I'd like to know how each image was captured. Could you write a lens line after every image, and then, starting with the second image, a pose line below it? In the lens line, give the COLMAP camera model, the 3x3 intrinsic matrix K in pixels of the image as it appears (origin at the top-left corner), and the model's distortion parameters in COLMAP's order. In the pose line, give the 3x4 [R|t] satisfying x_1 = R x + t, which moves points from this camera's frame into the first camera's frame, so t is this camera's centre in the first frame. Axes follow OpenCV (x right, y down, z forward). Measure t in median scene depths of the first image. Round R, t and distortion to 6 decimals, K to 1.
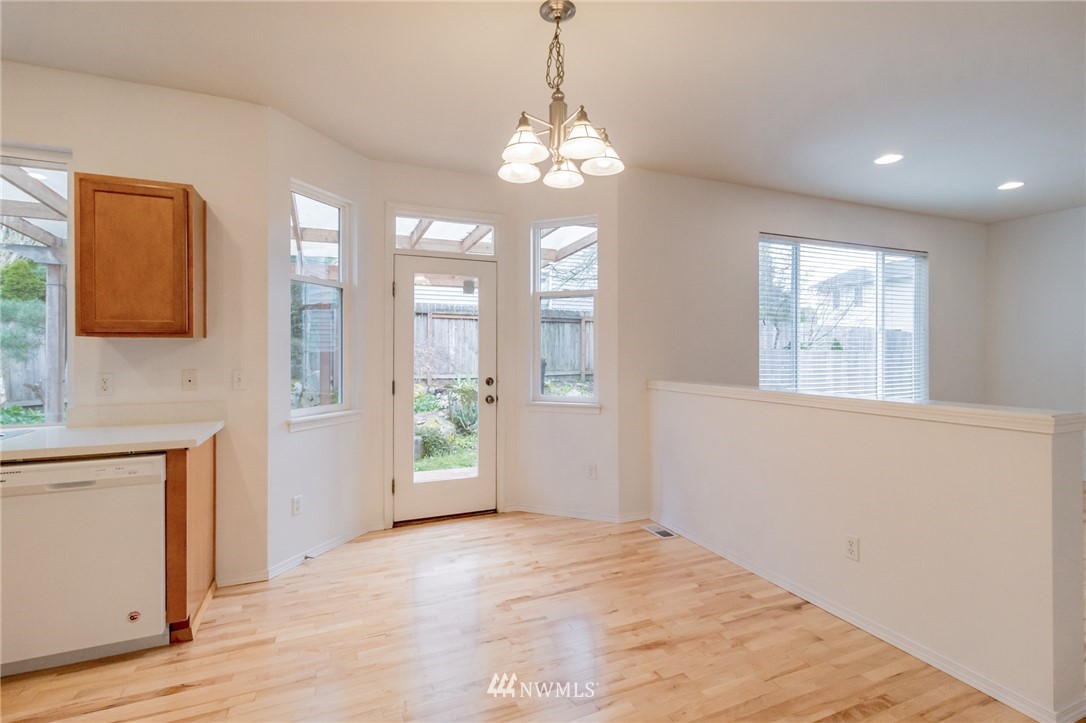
lens RADIAL K [[505.0, 0, 540.6], [0, 505.0, 349.6], [0, 0, 1]] dist [0.005492, 0.000051]
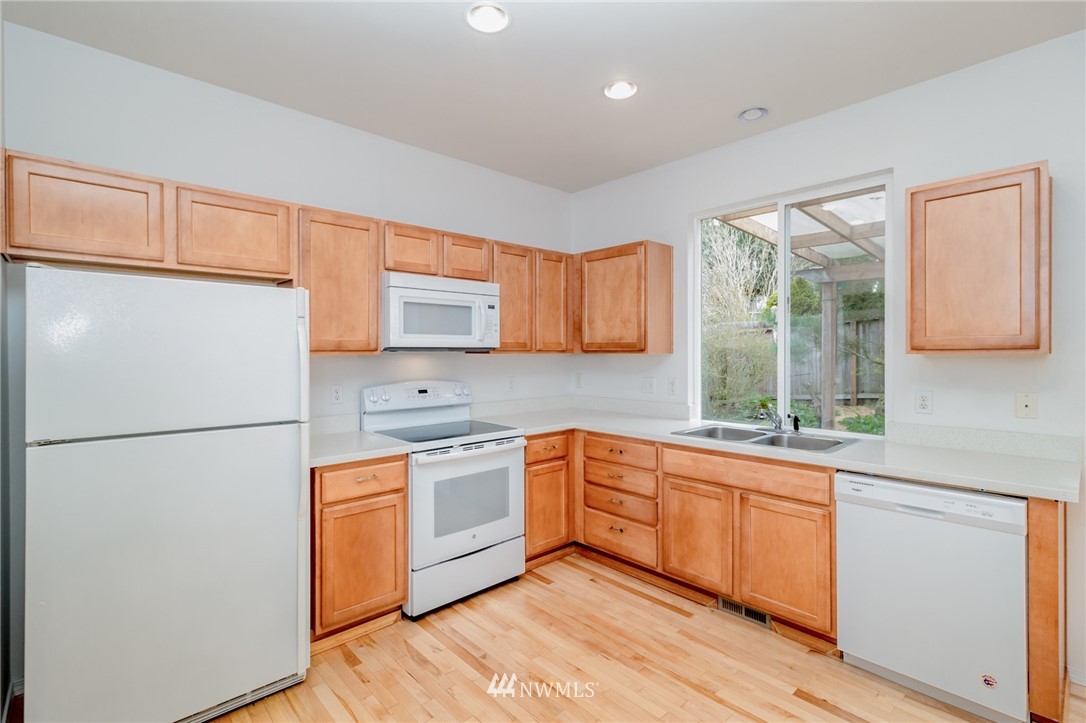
lens RADIAL K [[505.0, 0, 540.8], [0, 505.0, 355.4], [0, 0, 1]] dist [0.005492, 0.000051]
pose [[0.334482, 0.005198, -0.942388, -0.180930], [0.006957, 0.999944, 0.007984, -0.030434], [0.942377, -0.009226, 0.334427, -0.002702]]
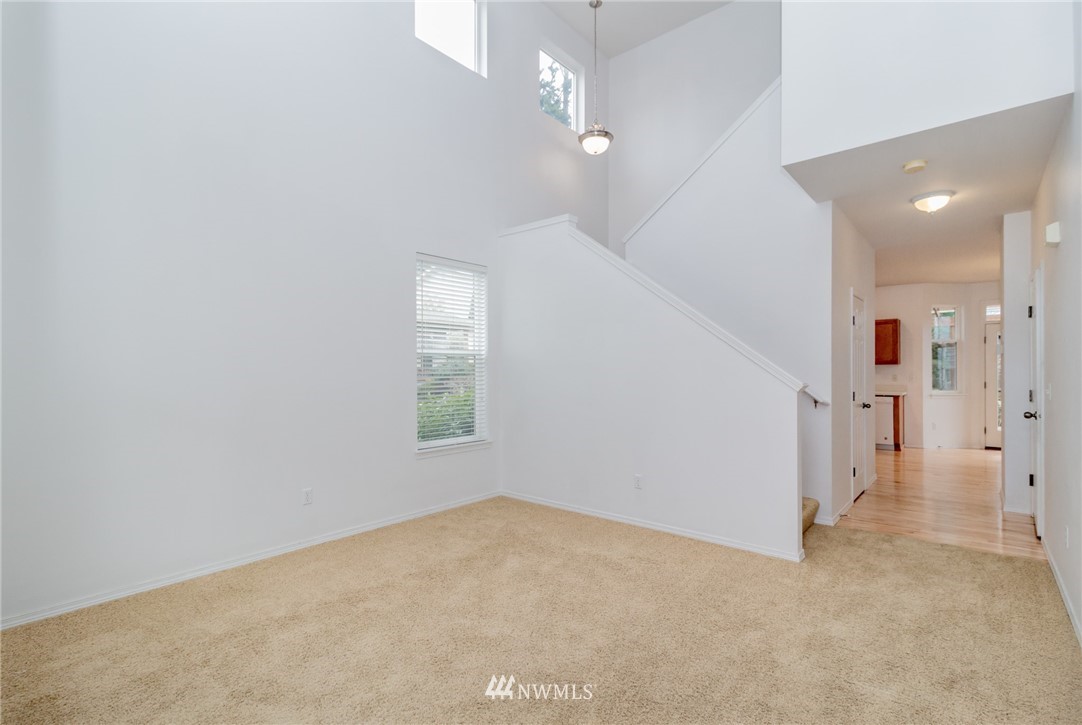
lens RADIAL K [[503.1, 0, 544.7], [0, 503.1, 365.7], [0, 0, 1]] dist [0.005492, 0.000051]
pose [[0.443074, -0.001613, -0.896484, 1.082044], [0.000822, 0.999999, -0.001393, -0.011233], [0.896485, -0.000120, 0.443074, -2.204166]]
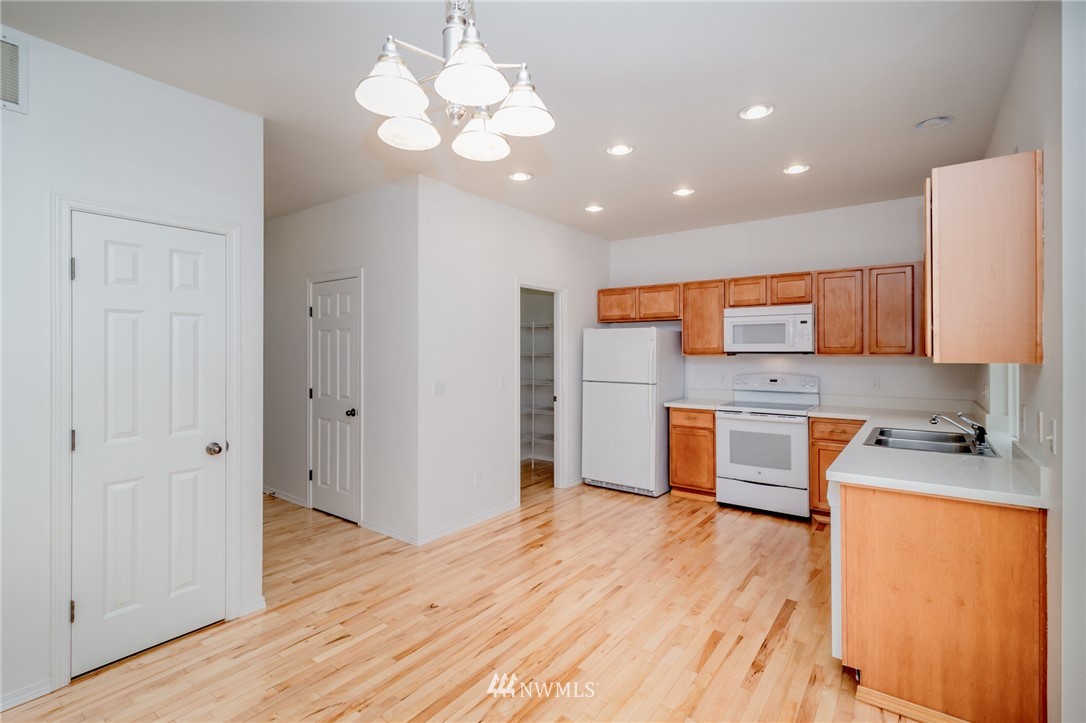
lens RADIAL K [[505.0, 0, 539.4], [0, 505.0, 351.9], [0, 0, 1]] dist [0.005492, 0.000051]
pose [[-0.863368, 0.001318, -0.504574, 0.203548], [0.003207, 0.999991, -0.002876, -0.036334], [0.504565, -0.004101, -0.863364, 1.190444]]
